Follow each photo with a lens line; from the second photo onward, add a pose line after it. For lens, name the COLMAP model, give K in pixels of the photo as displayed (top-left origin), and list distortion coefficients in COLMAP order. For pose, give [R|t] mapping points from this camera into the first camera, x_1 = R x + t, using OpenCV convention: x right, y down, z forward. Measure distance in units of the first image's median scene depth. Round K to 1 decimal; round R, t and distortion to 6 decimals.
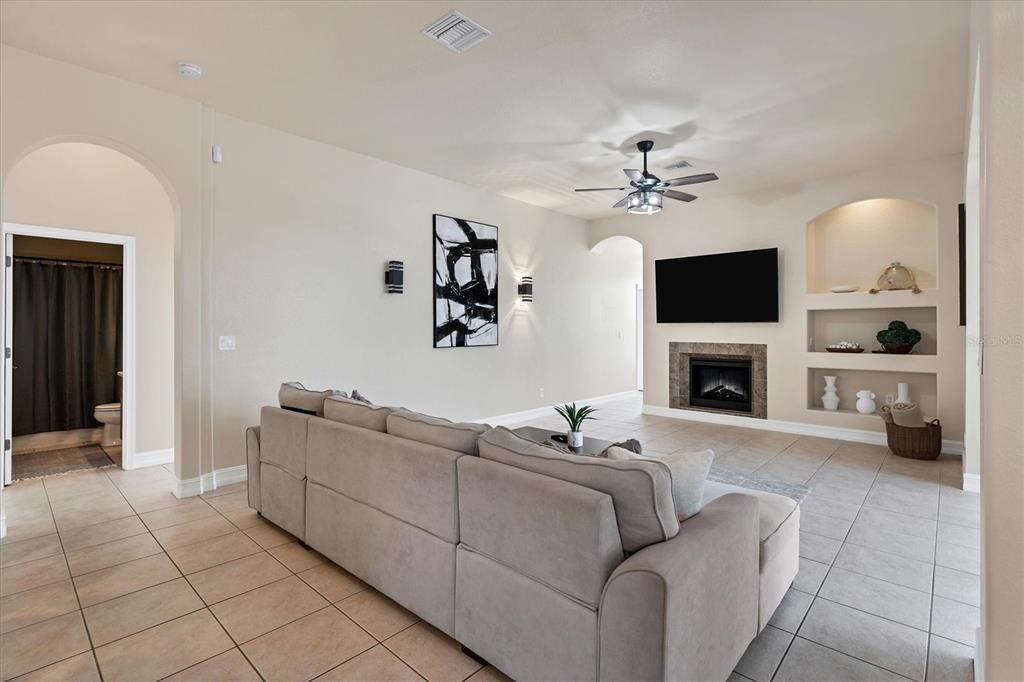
lens RADIAL K [[476.9, 0, 500.8], [0, 476.9, 328.6], [0, 0, 1]] dist [-0.001729, 0.000200]
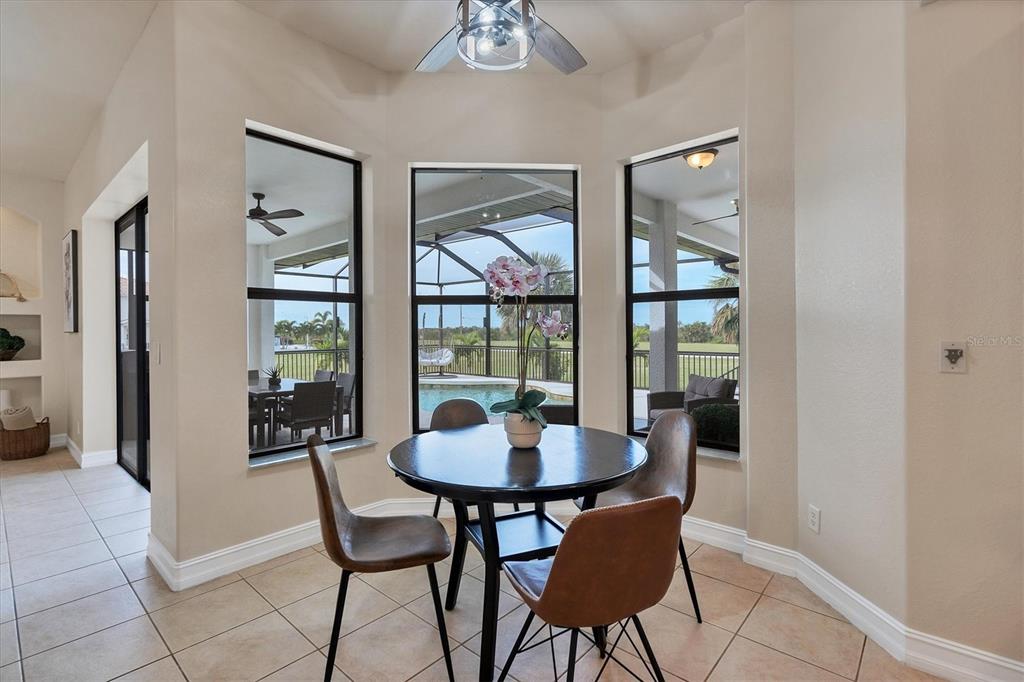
lens RADIAL K [[471.4, 0, 500.6], [0, 471.4, 335.6], [0, 0, 1]] dist [0.003347, 0.000281]
pose [[-0.013773, -0.007814, 0.999875, -0.164180], [0.009152, 0.999927, 0.007941, 0.001846], [-0.999863, 0.009260, -0.013700, -0.032779]]
